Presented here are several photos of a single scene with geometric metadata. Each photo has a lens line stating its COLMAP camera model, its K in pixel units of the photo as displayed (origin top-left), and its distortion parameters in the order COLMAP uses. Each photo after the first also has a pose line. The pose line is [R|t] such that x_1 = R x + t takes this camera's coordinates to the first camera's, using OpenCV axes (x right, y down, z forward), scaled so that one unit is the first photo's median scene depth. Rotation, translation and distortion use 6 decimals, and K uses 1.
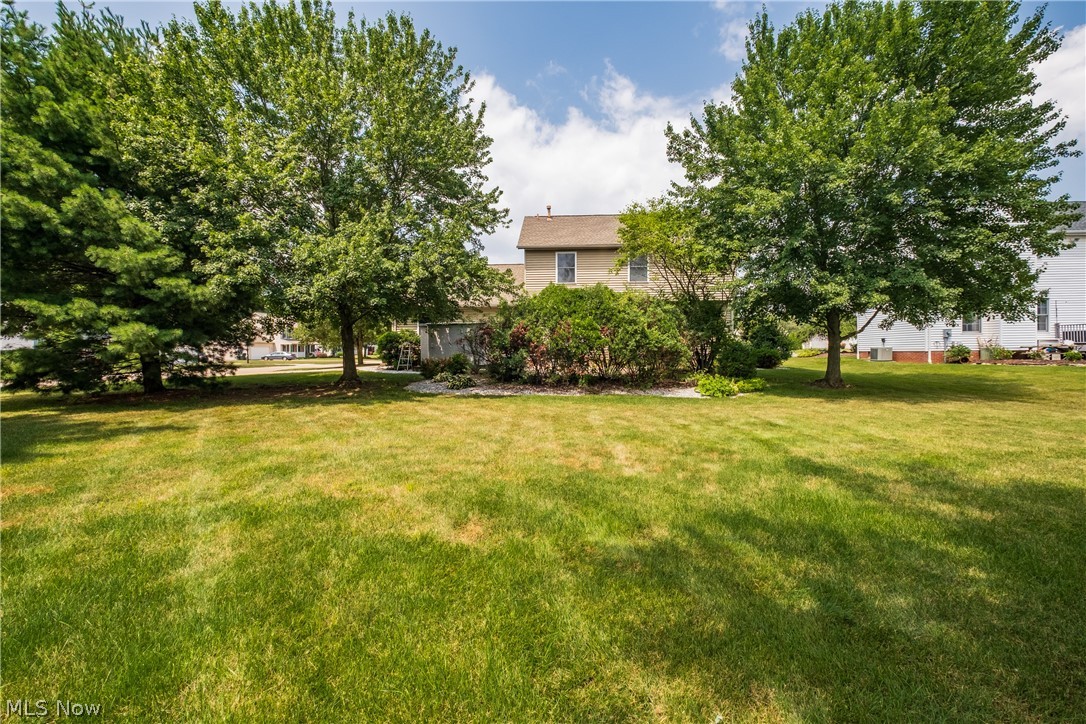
lens RADIAL K [[477.7, 0, 543.0], [0, 477.7, 362.0], [0, 0, 1]] dist [-0.000839, -0.000073]
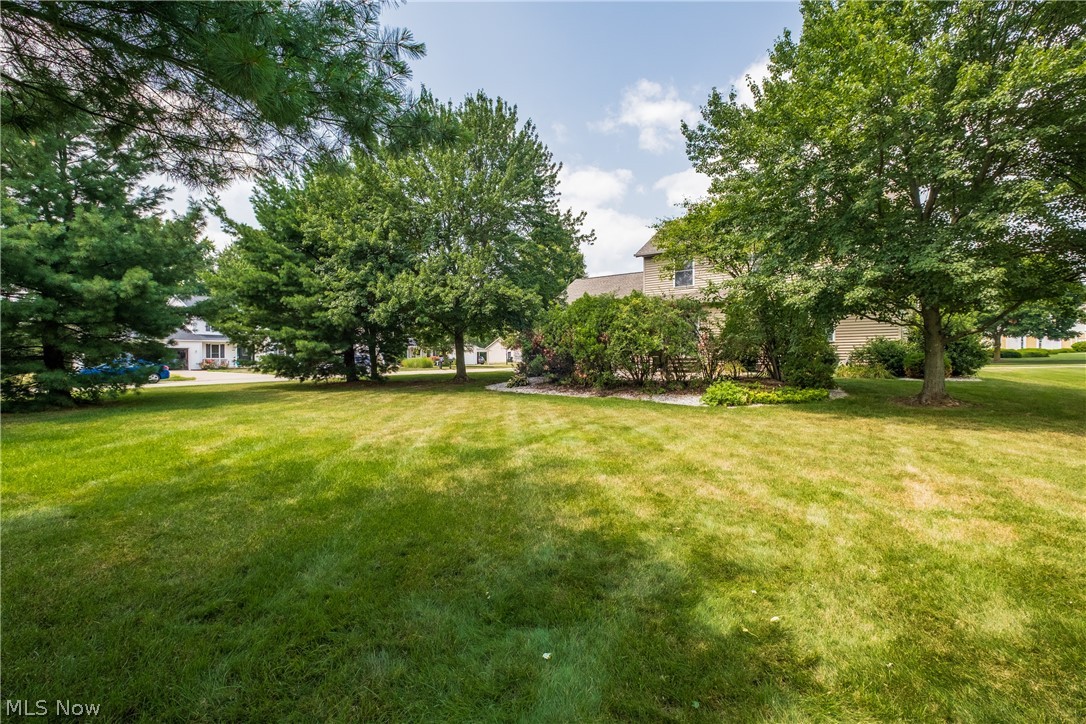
lens RADIAL K [[468.0, 0, 543.0], [0, 468.0, 362.0], [0, 0, 1]] dist [-0.000122, -0.000011]
pose [[0.841437, 0.008562, -0.540288, 0.553500], [-0.009903, 0.999951, 0.000423, -0.009356], [0.540265, 0.004994, 0.841480, 0.047481]]
